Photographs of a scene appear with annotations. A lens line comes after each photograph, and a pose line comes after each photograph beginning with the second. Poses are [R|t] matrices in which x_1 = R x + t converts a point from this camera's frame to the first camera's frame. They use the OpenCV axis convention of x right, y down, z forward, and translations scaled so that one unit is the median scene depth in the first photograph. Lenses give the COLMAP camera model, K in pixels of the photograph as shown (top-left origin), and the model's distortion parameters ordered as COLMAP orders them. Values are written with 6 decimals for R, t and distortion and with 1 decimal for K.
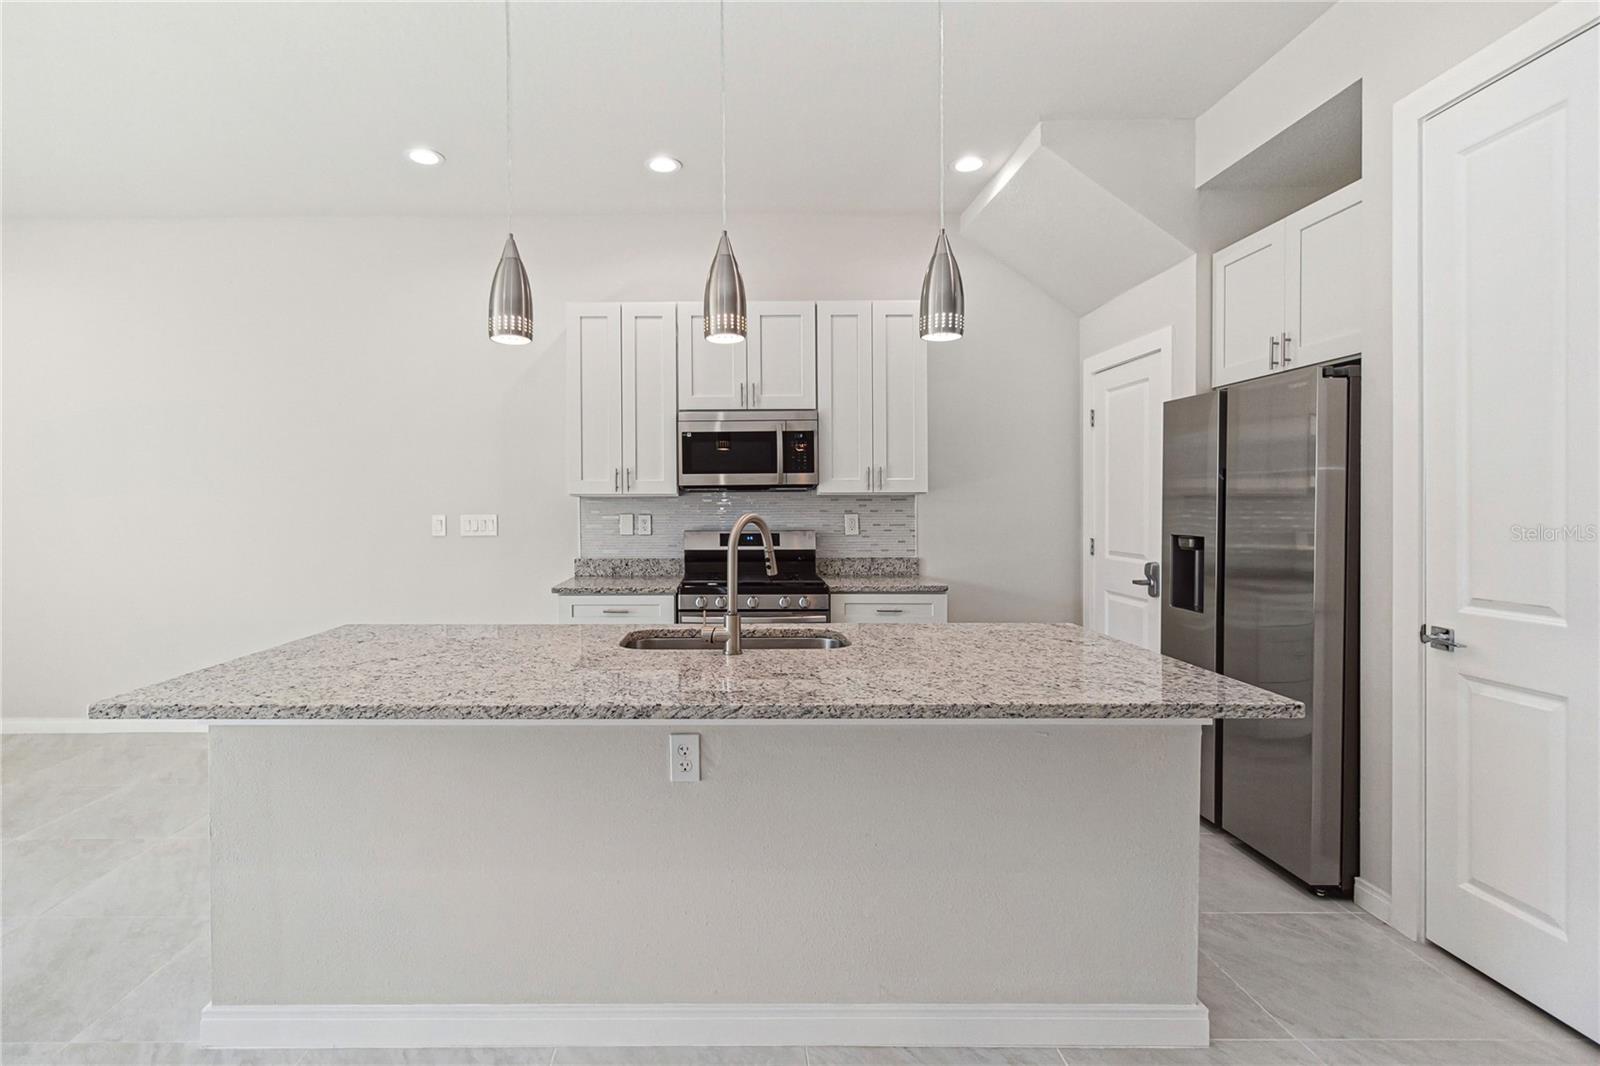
lens RADIAL K [[795.4, 0, 723.9], [0, 795.4, 519.4], [0, 0, 1]] dist [-0.001290, -0.000093]
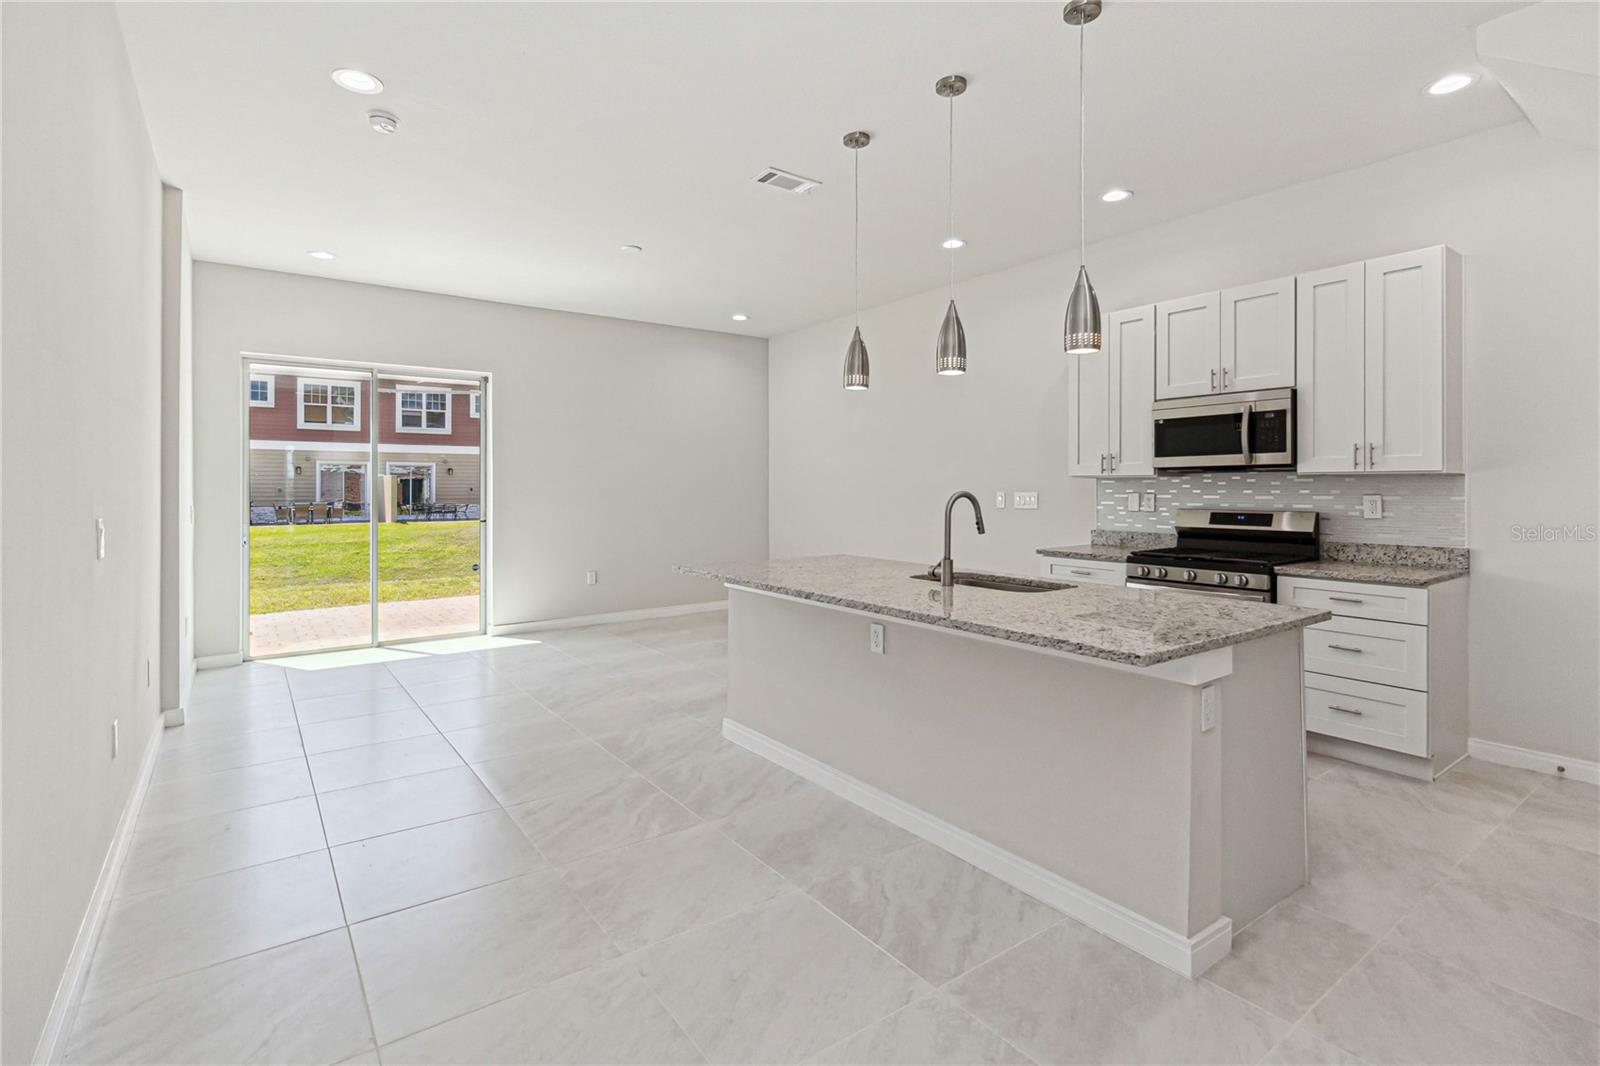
lens RADIAL K [[756.8, 0, 797.5], [0, 756.8, 484.0], [0, 0, 1]] dist [0.002516, -0.000161]
pose [[0.592151, 0.000348, -0.805827, 0.505869], [-0.014294, 0.999847, -0.010071, -0.001595], [0.805701, 0.017482, 0.592065, -0.033039]]
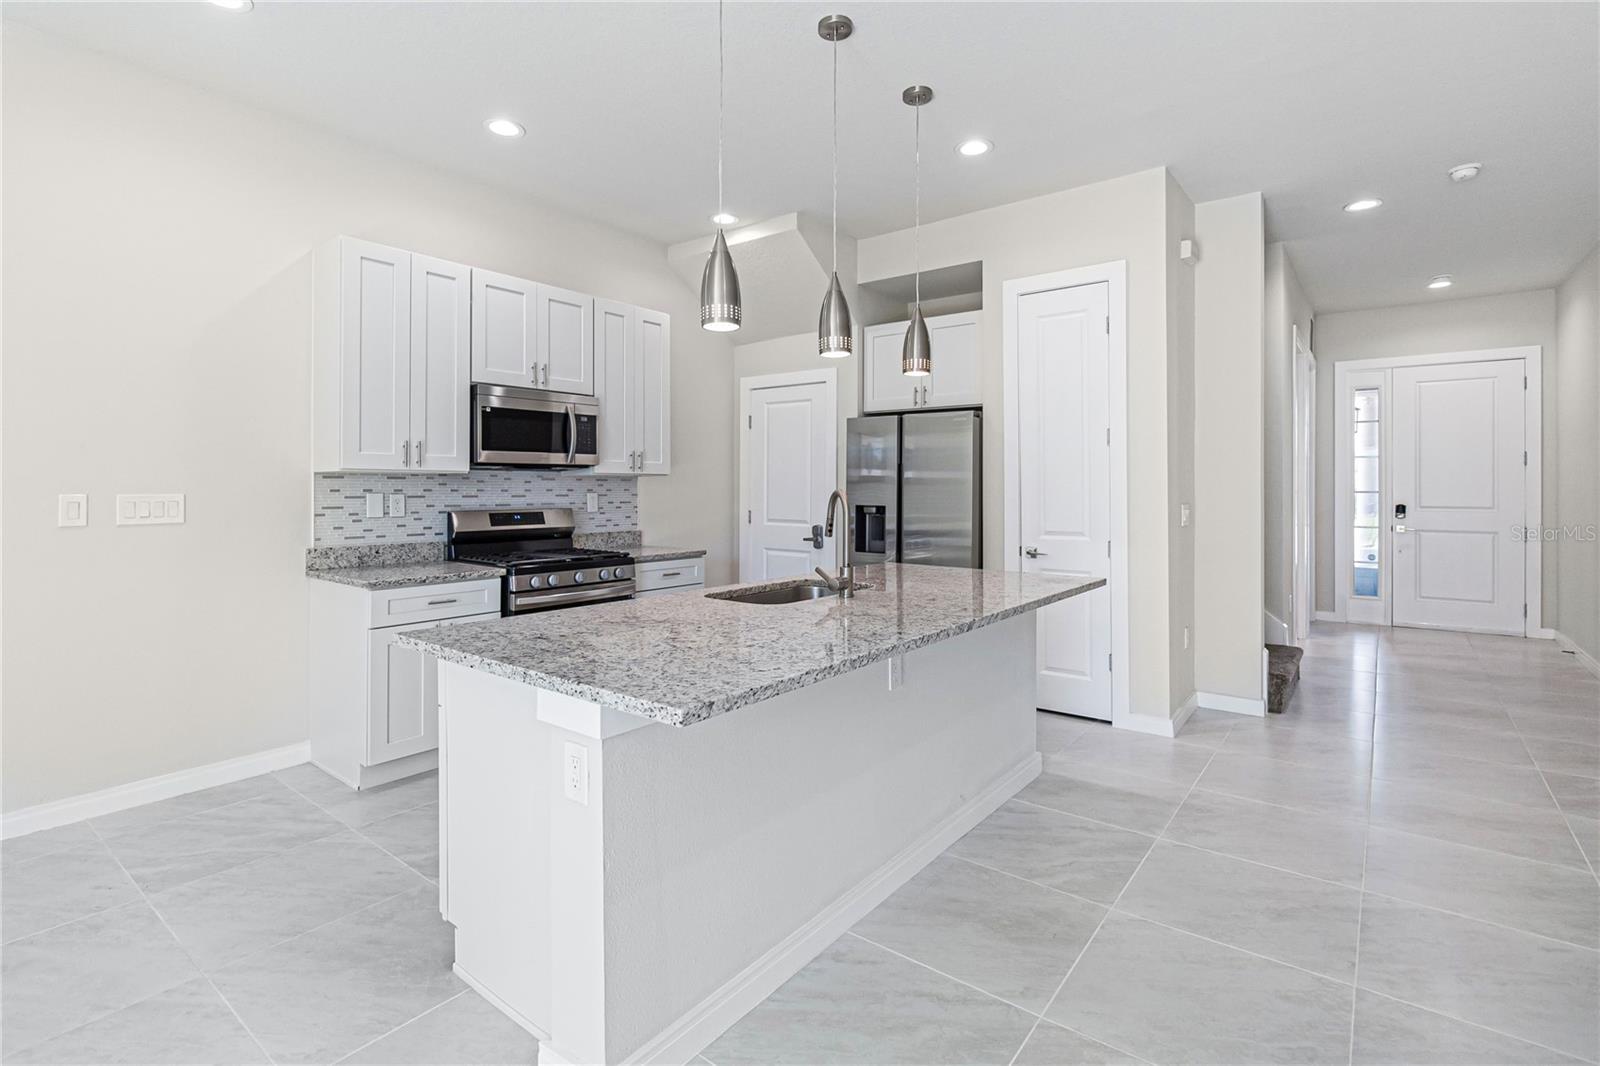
lens RADIAL K [[756.8, 0, 797.5], [0, 756.8, 484.0], [0, 0, 1]] dist [0.002516, -0.000161]
pose [[0.609556, 0.008935, 0.792693, -0.531711], [0.008974, 0.999795, -0.018171, 0.002769], [-0.792692, 0.018190, 0.609351, 0.157587]]
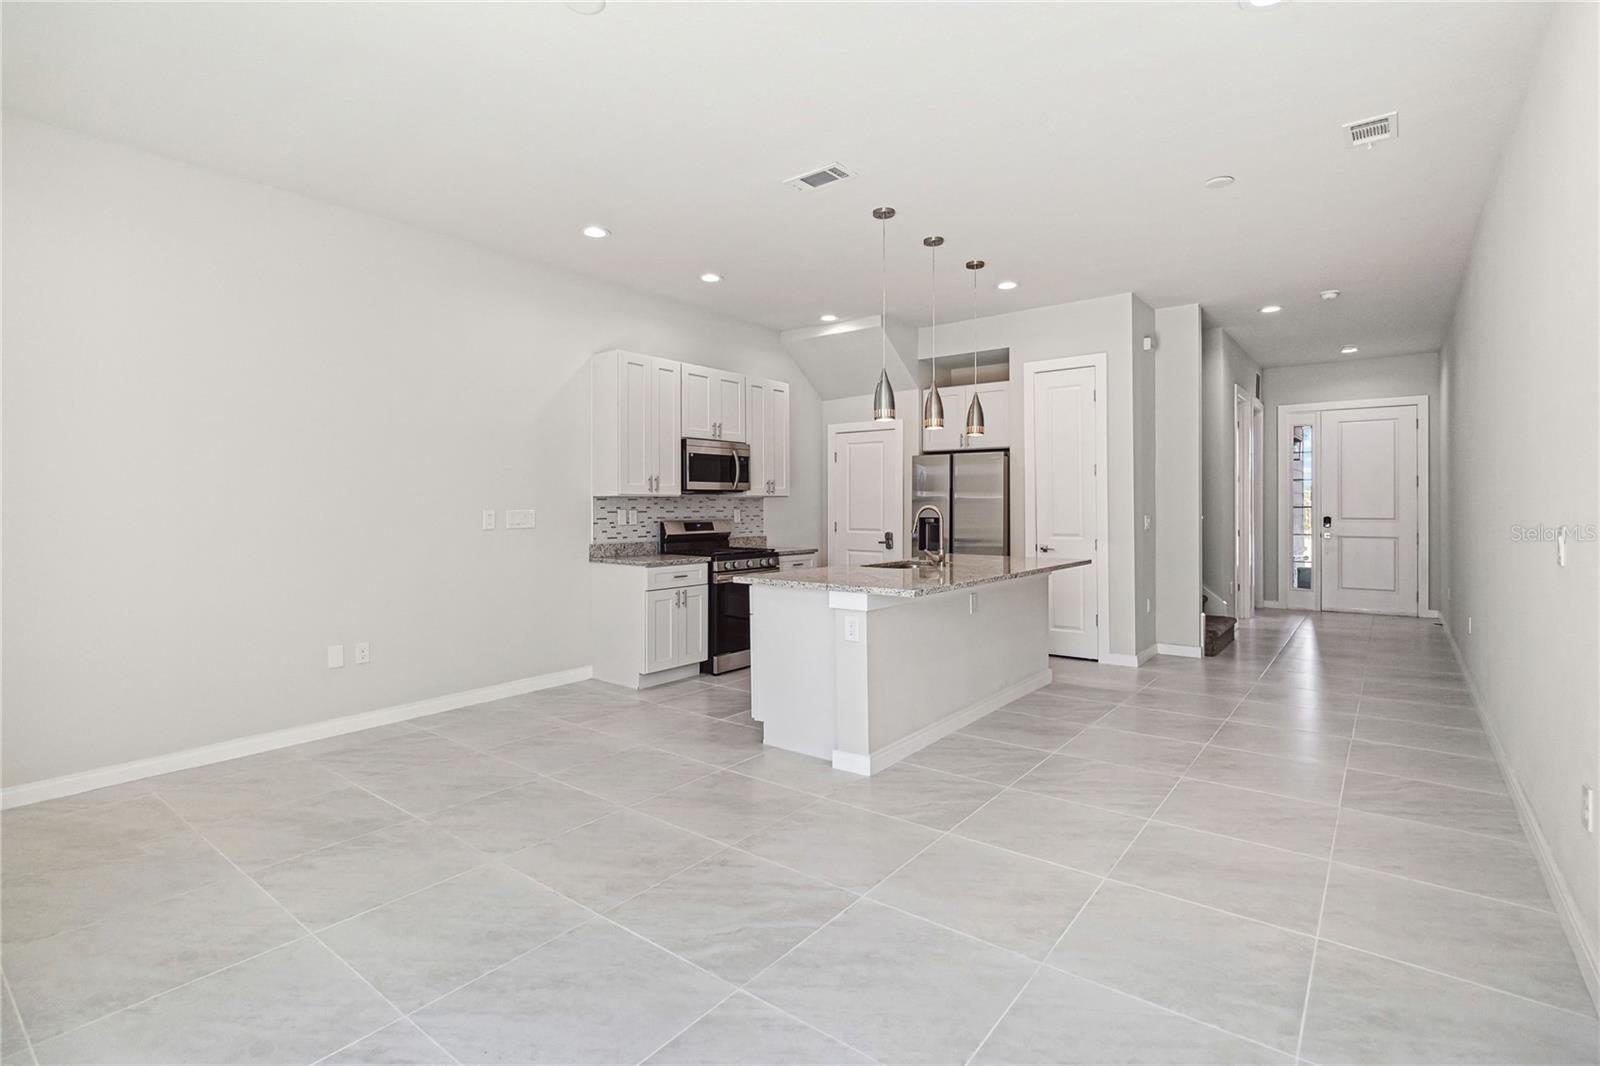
lens RADIAL K [[757.8, 0, 802.1], [0, 757.8, 506.8], [0, 0, 1]] dist [0.000589, -0.000077]
pose [[0.609397, 0.002701, 0.792861, -1.020889], [0.013074, 0.999824, -0.013455, 0.010882], [-0.792758, 0.018566, 0.609254, -0.008362]]
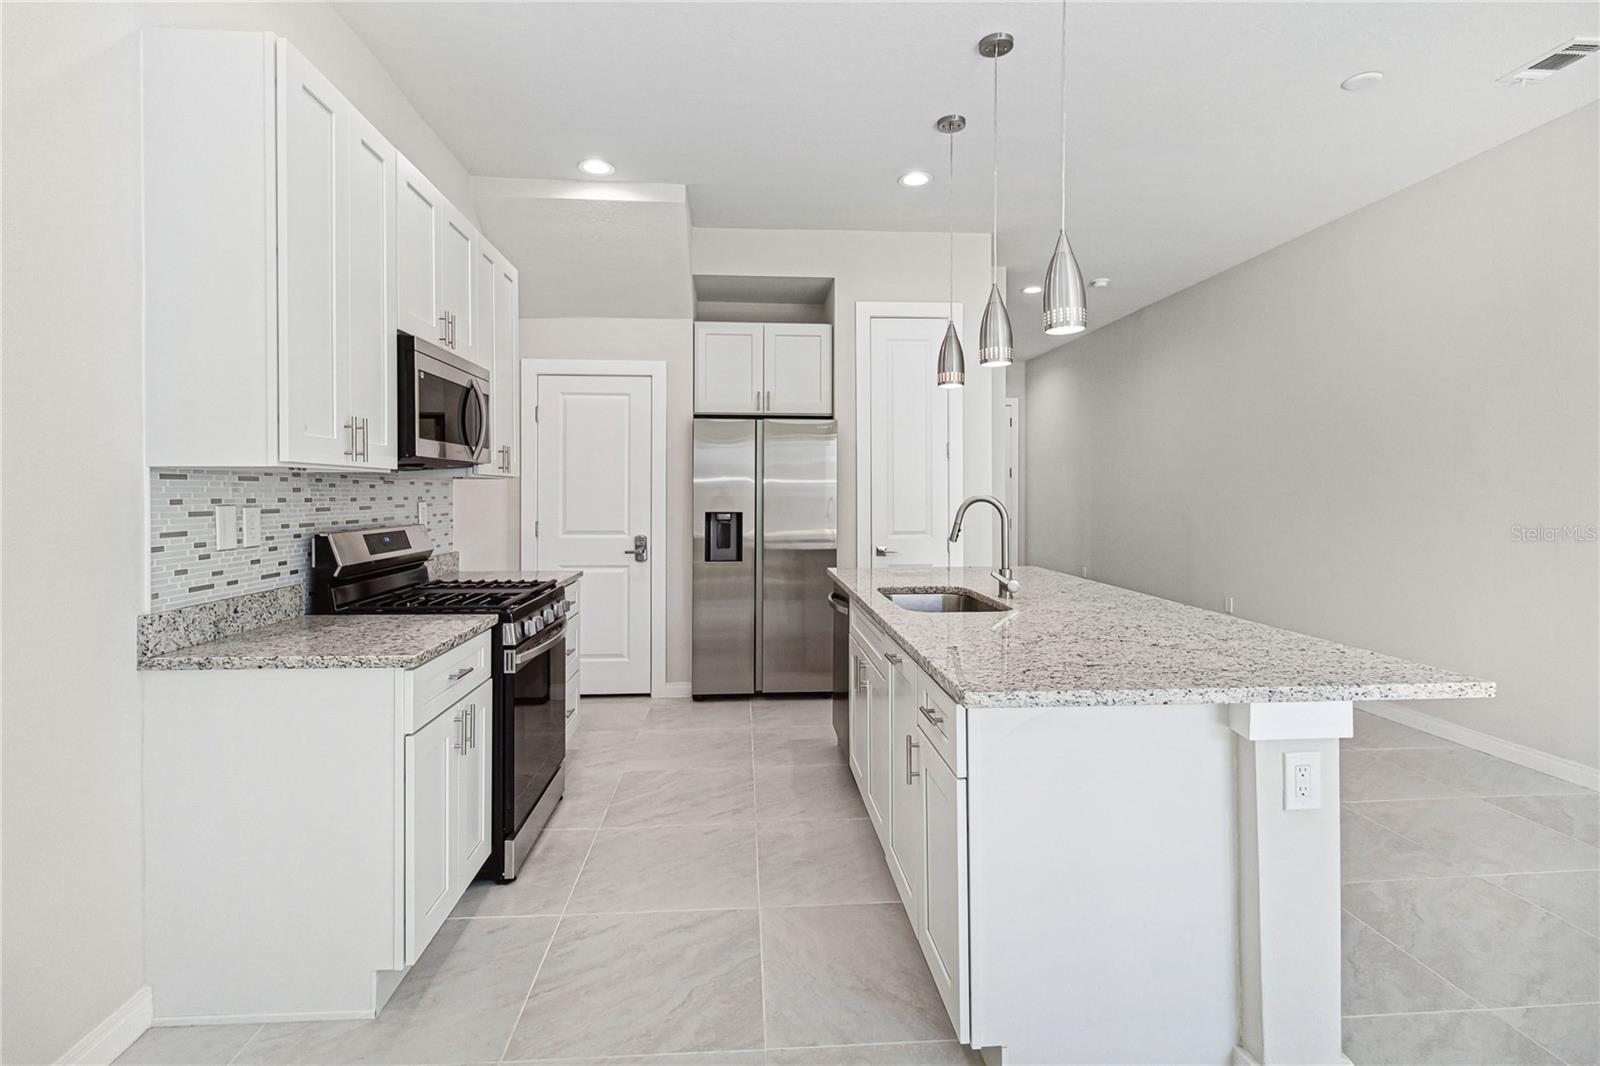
lens RADIAL K [[756.1, 0, 796.9], [0, 756.1, 494.9], [0, 0, 1]] dist [0.000556, -0.000086]
pose [[-0.079298, 0.002005, 0.996849, -0.651352], [0.018604, 0.999827, -0.000531, -0.006917], [-0.996677, 0.018504, -0.079321, 0.754246]]
